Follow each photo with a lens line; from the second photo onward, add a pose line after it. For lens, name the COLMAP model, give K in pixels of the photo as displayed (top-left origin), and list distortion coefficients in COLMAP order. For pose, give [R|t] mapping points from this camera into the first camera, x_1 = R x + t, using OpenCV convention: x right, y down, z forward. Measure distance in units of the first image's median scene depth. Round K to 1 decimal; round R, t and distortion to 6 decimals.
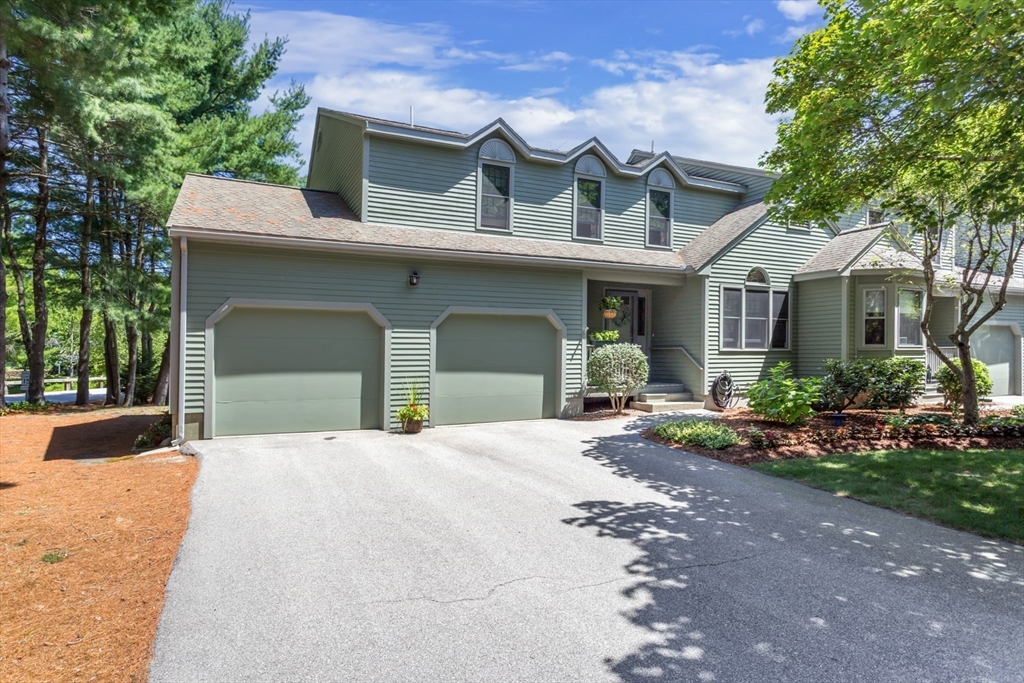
lens RADIAL K [[598.2, 0, 510.7], [0, 598.2, 342.6], [0, 0, 1]] dist [-0.001454, 0.001677]
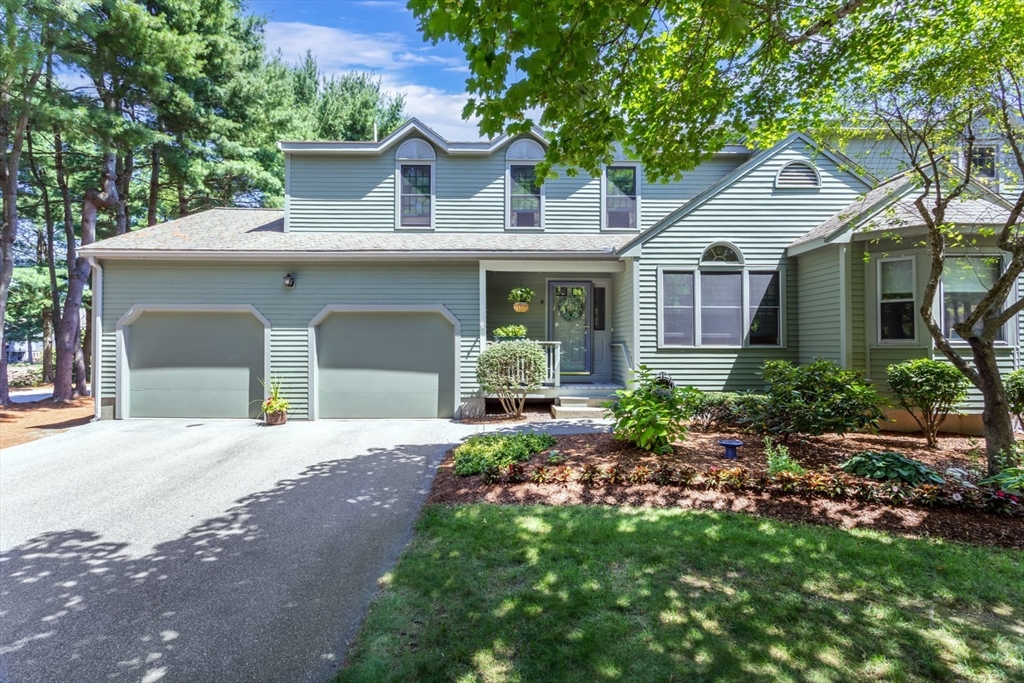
lens RADIAL K [[504.2, 0, 514.6], [0, 504.2, 322.5], [0, 0, 1]] dist [0.005922, 0.000051]
pose [[0.895478, -0.017003, -0.444780, 0.506641], [0.005838, 0.999633, -0.026460, -0.004388], [0.445067, 0.021098, 0.895249, 0.310963]]
